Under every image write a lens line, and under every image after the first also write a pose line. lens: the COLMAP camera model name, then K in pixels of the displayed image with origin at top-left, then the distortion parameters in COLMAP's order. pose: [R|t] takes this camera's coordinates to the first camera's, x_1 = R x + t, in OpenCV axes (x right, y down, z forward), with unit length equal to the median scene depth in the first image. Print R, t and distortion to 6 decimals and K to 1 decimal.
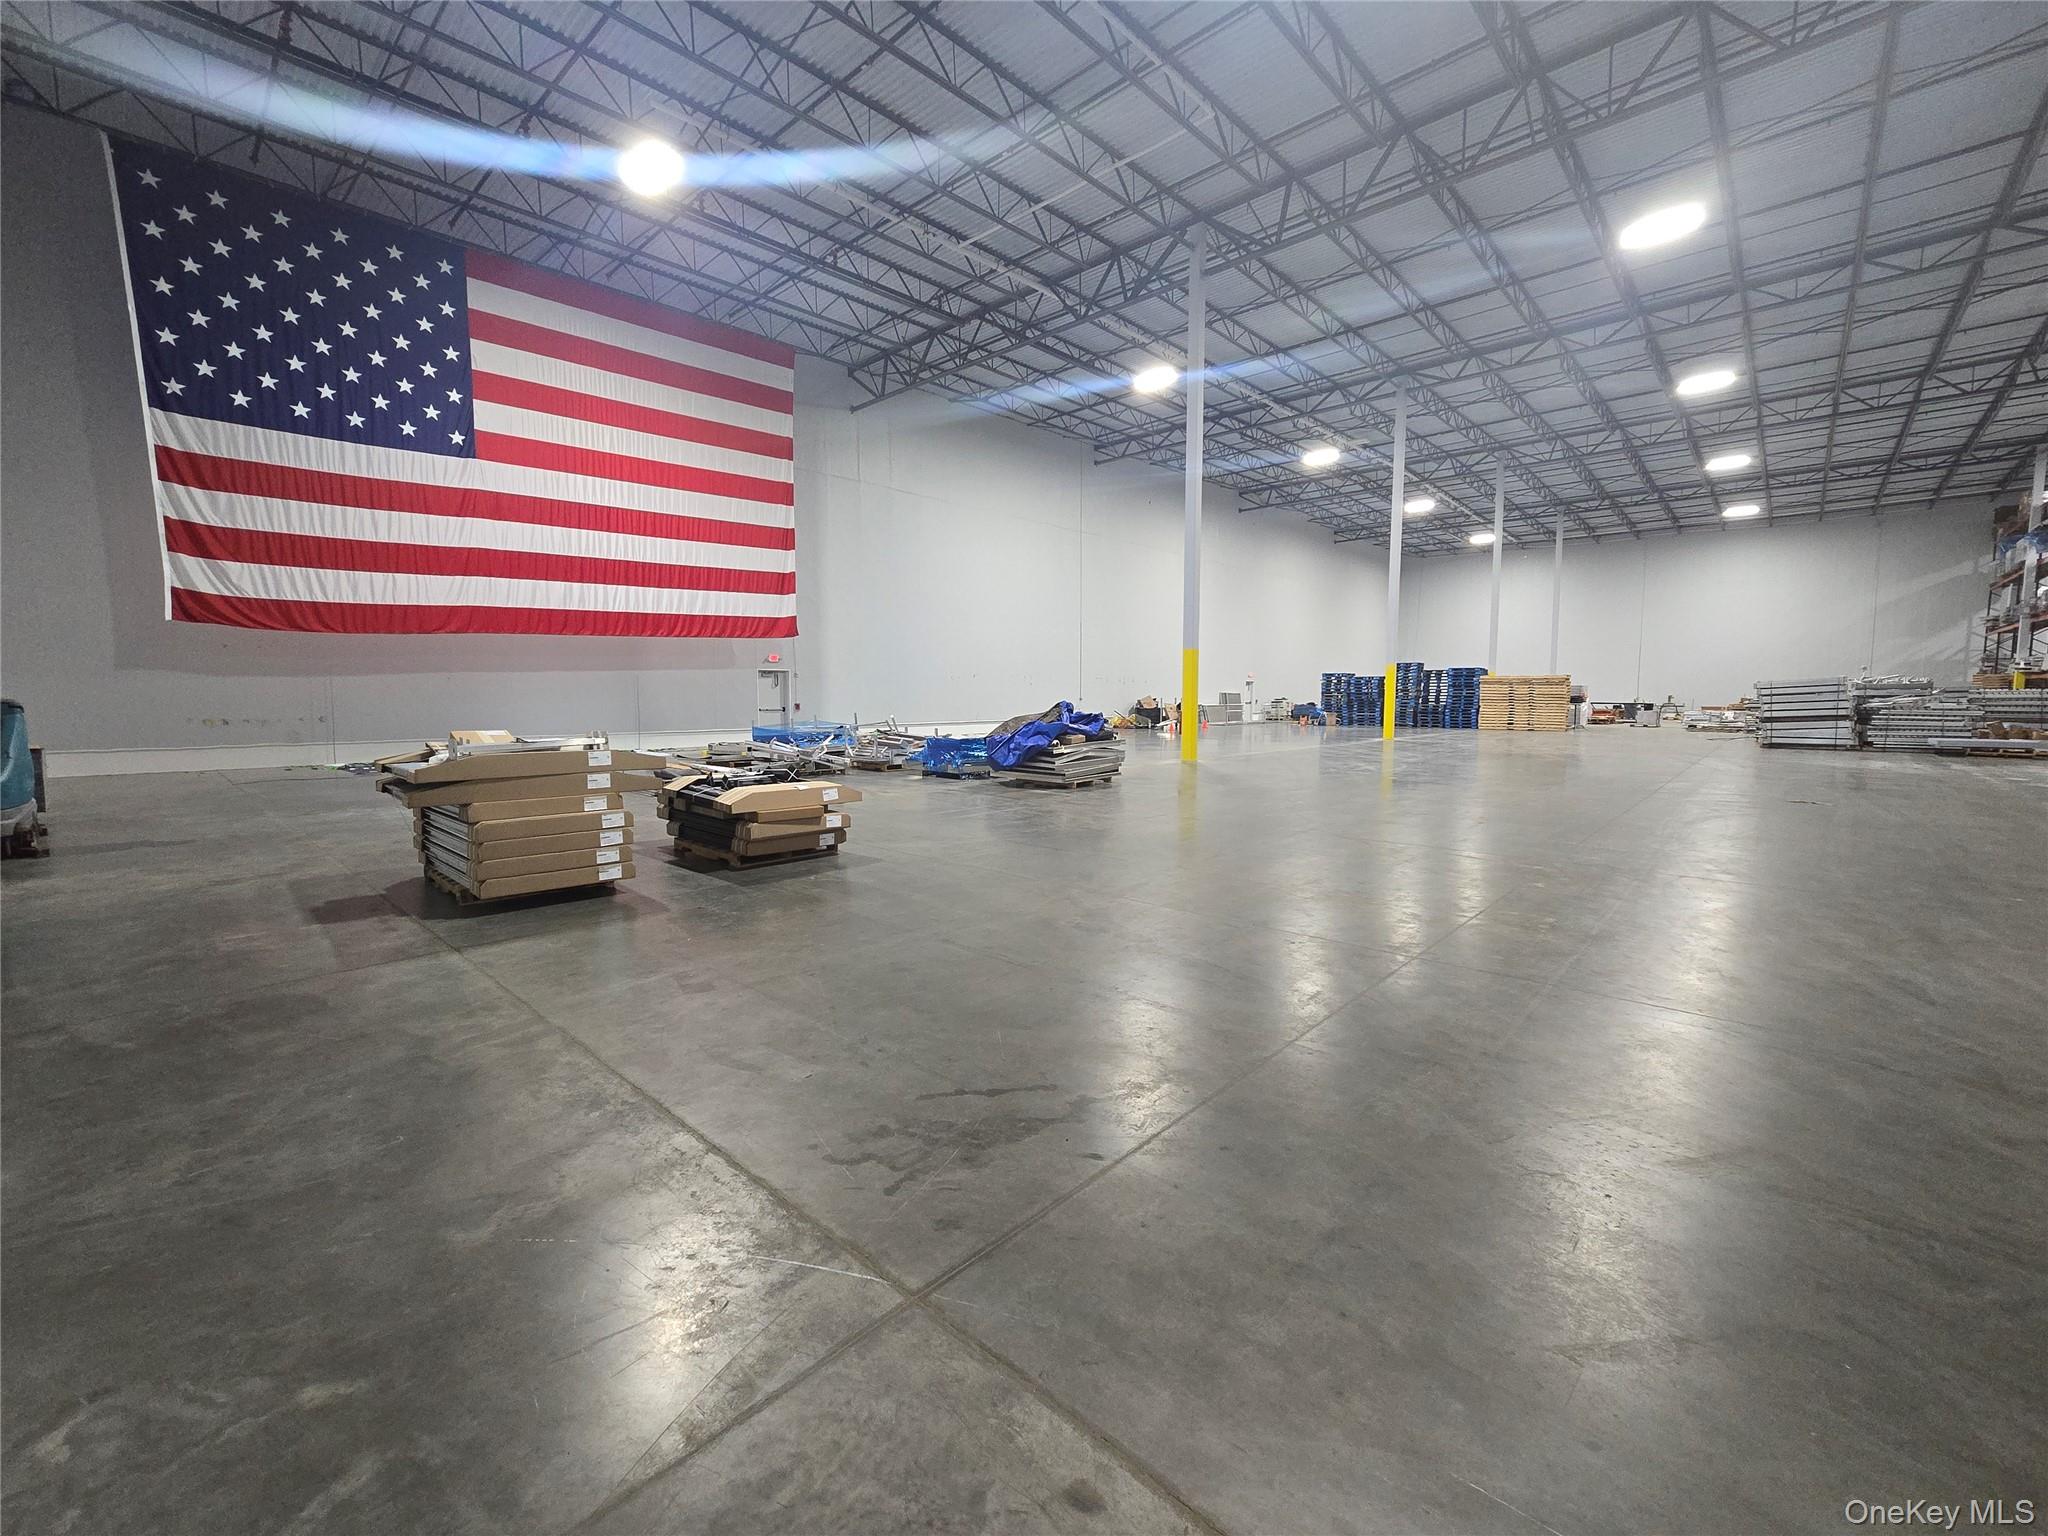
lens RADIAL K [[828.3, 0, 1029.5], [0, 828.3, 773.0], [0, 0, 1]] dist [-0.001504, -0.000790]
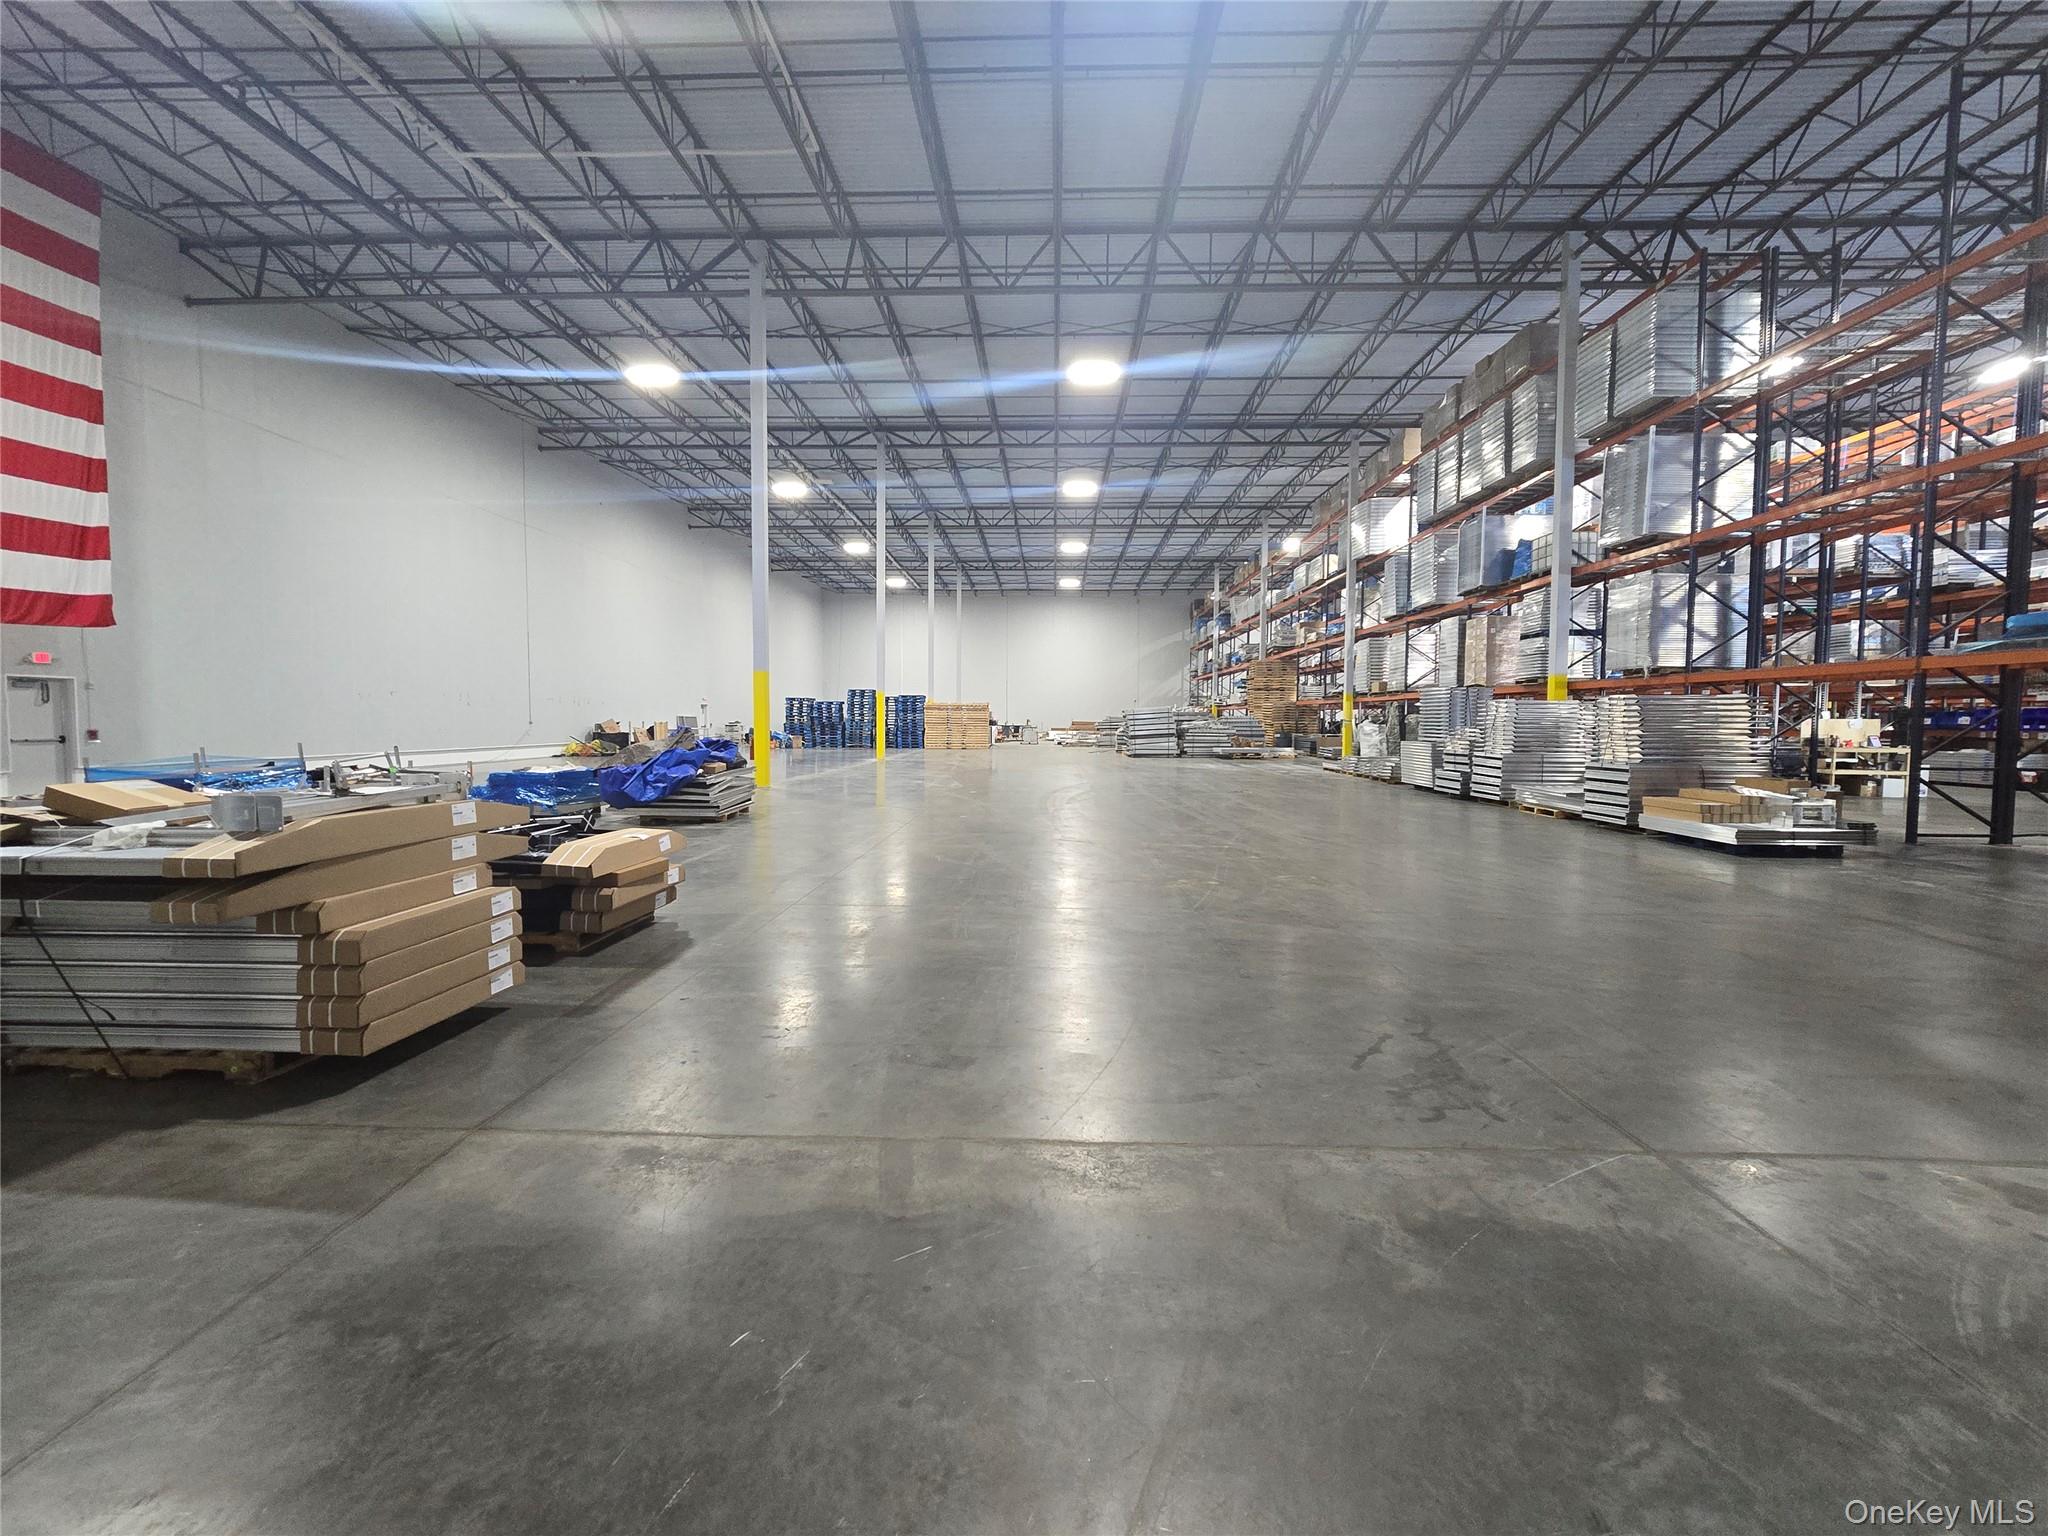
lens RADIAL K [[828.3, 0, 1029.5], [0, 828.3, 773.0], [0, 0, 1]] dist [-0.001504, -0.000790]
pose [[0.760915, -0.039910, 0.647623, -0.164892], [0.057954, 0.998298, -0.006572, -0.005342], [-0.646258, 0.042533, 0.761933, 0.053450]]
